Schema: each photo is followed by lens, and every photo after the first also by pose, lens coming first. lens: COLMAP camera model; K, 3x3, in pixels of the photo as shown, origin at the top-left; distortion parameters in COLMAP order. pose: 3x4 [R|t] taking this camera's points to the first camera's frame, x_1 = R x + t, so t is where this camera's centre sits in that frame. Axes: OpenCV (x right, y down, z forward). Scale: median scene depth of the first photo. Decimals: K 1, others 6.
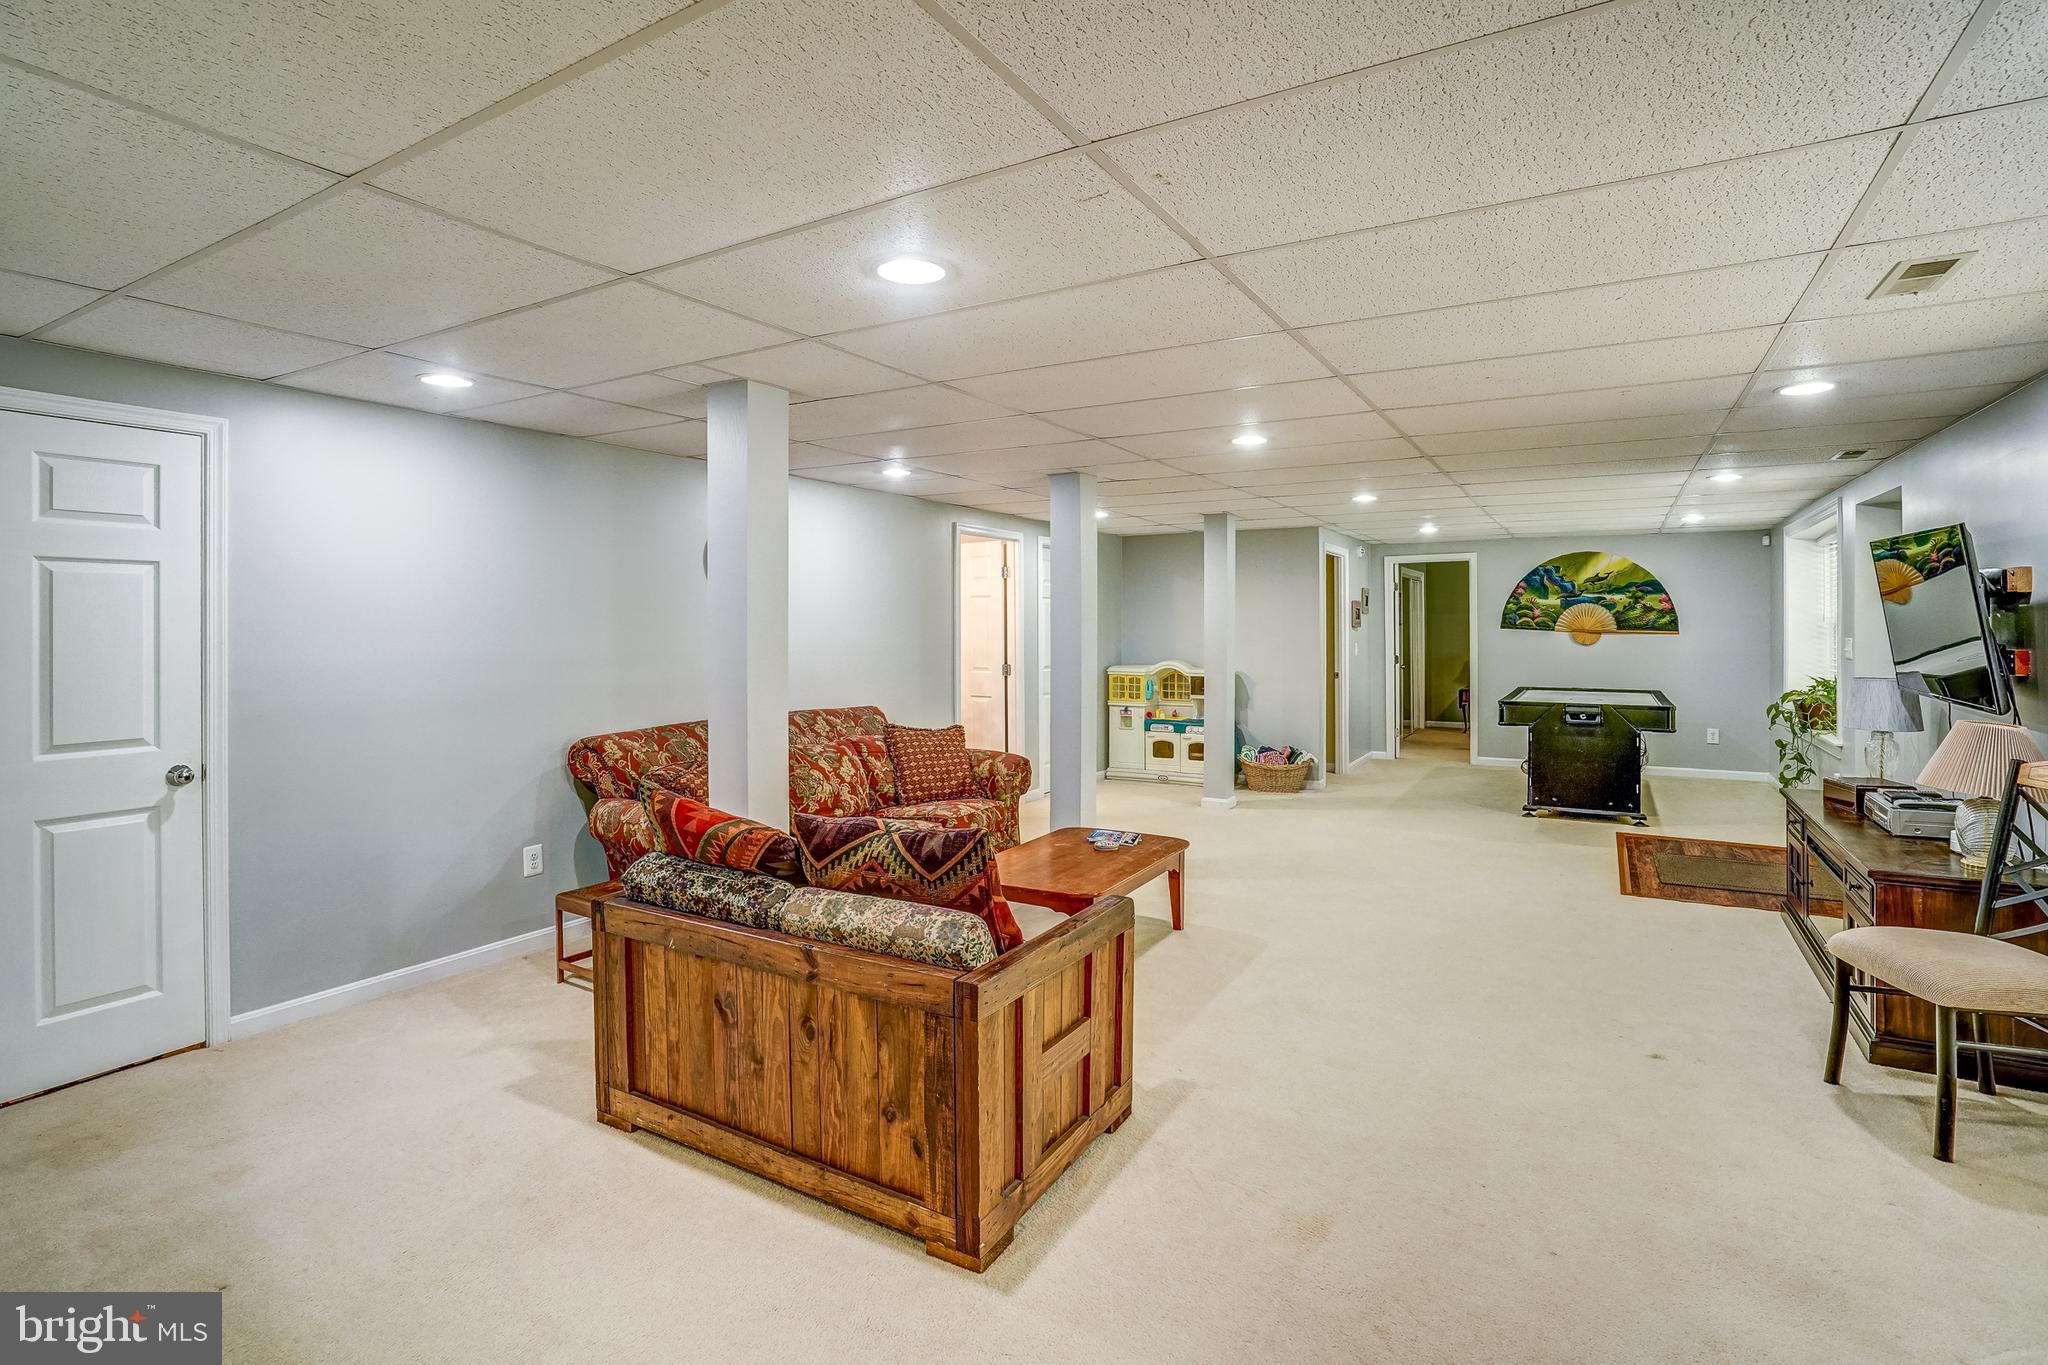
lens RADIAL K [[985.1, 0, 1003.5], [0, 985.1, 608.2], [0, 0, 1]] dist [-0.051220, 0.018578]
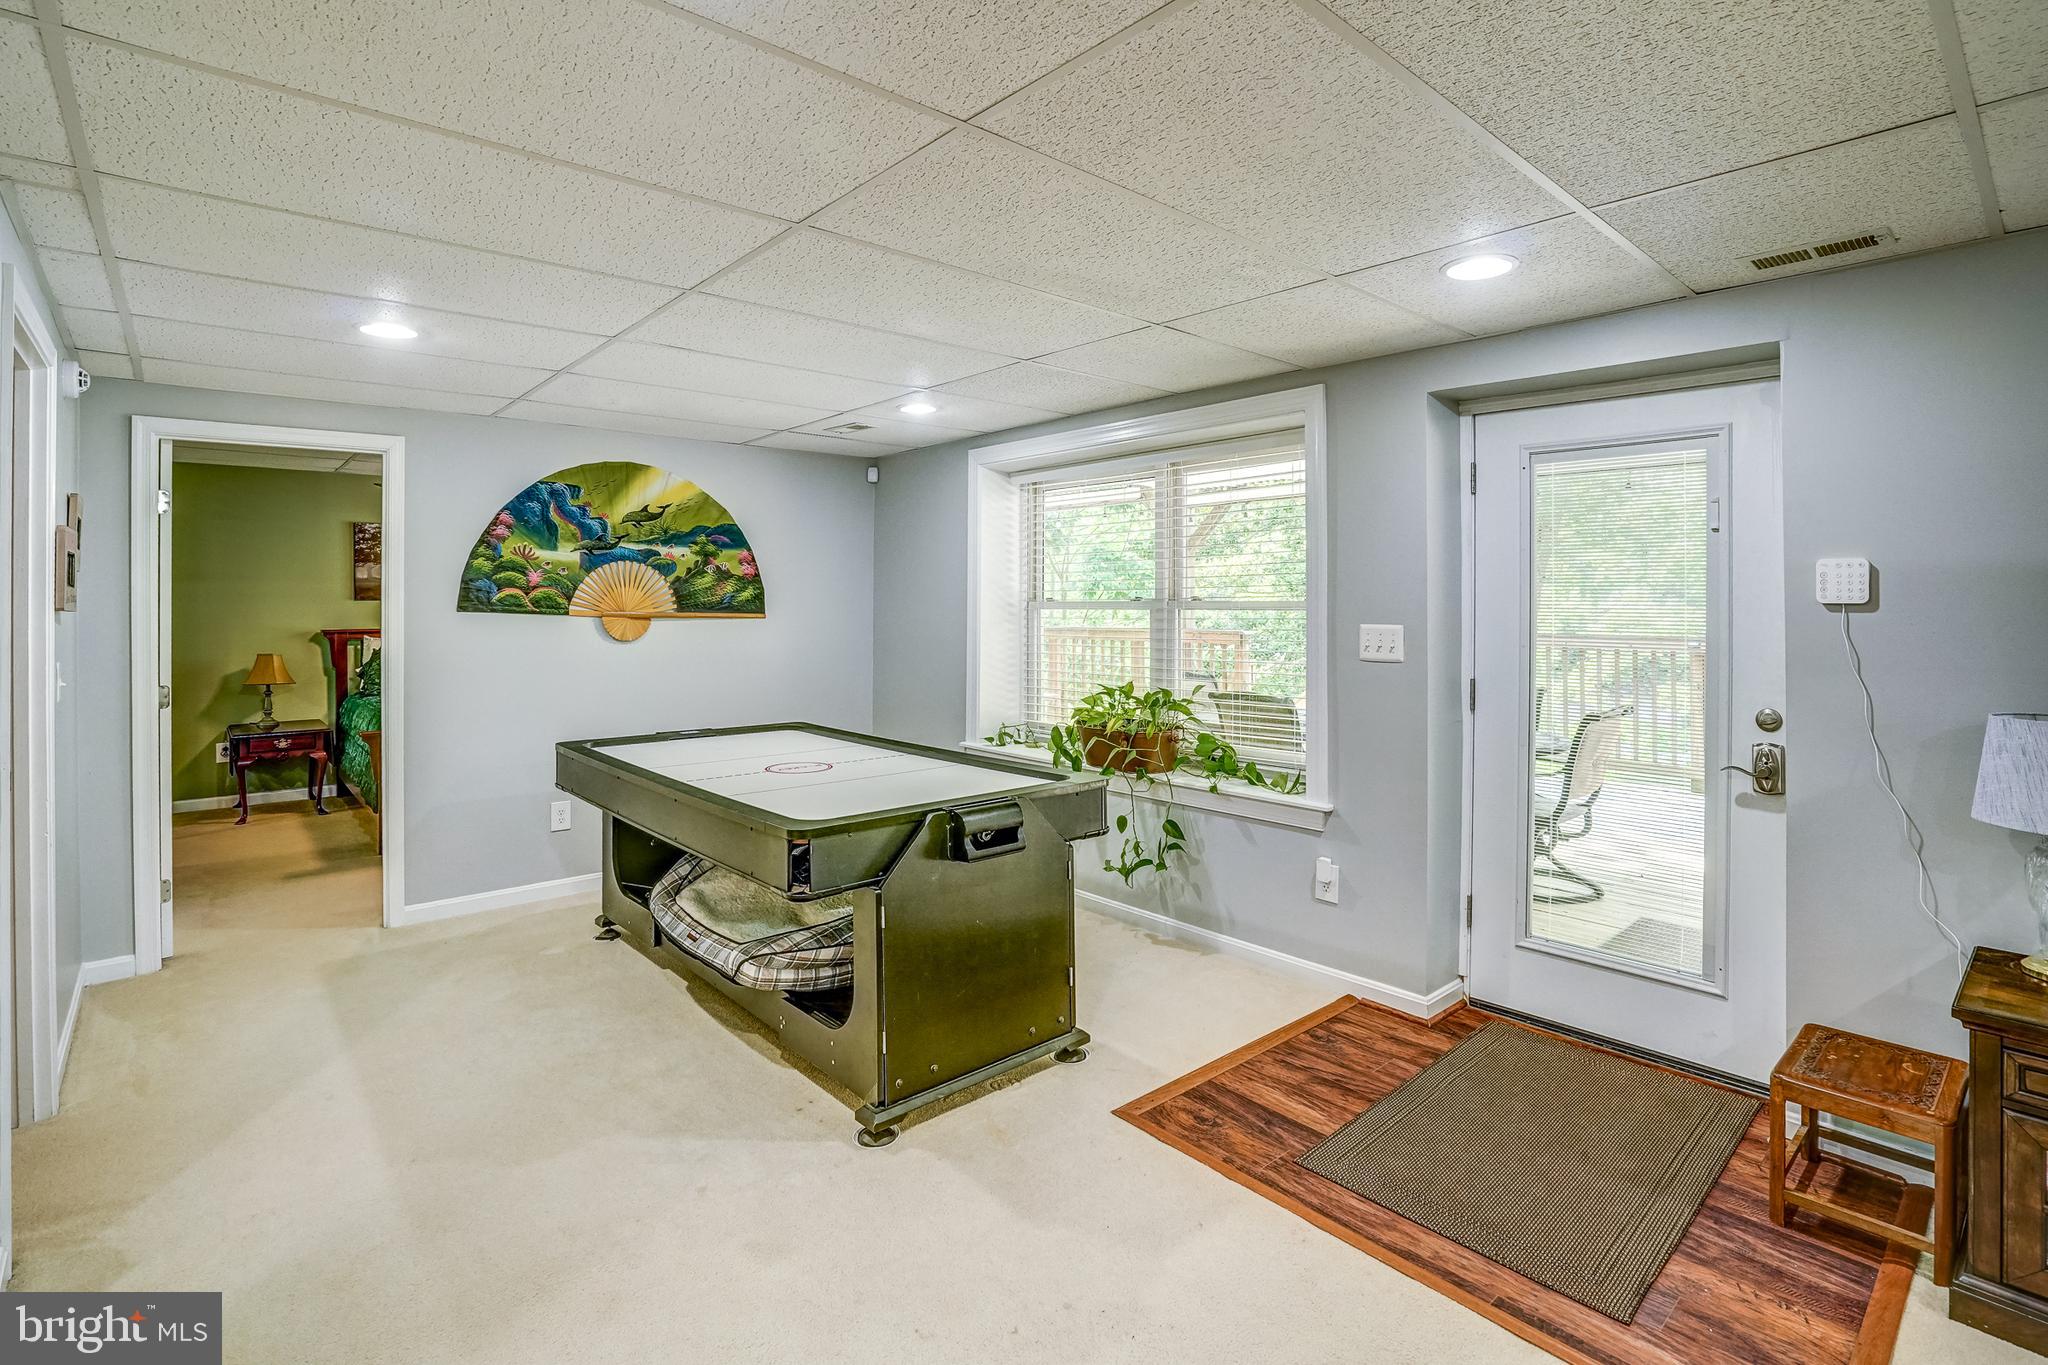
lens RADIAL K [[985.1, 0, 1043.4], [0, 985.1, 604.9], [0, 0, 1]] dist [-0.051220, 0.018578]
pose [[0.279574, -0.005222, 0.960110, 0.166130], [-0.013314, 0.999868, 0.009315, 0.010512], [-0.960032, -0.015387, 0.279467, 0.654918]]
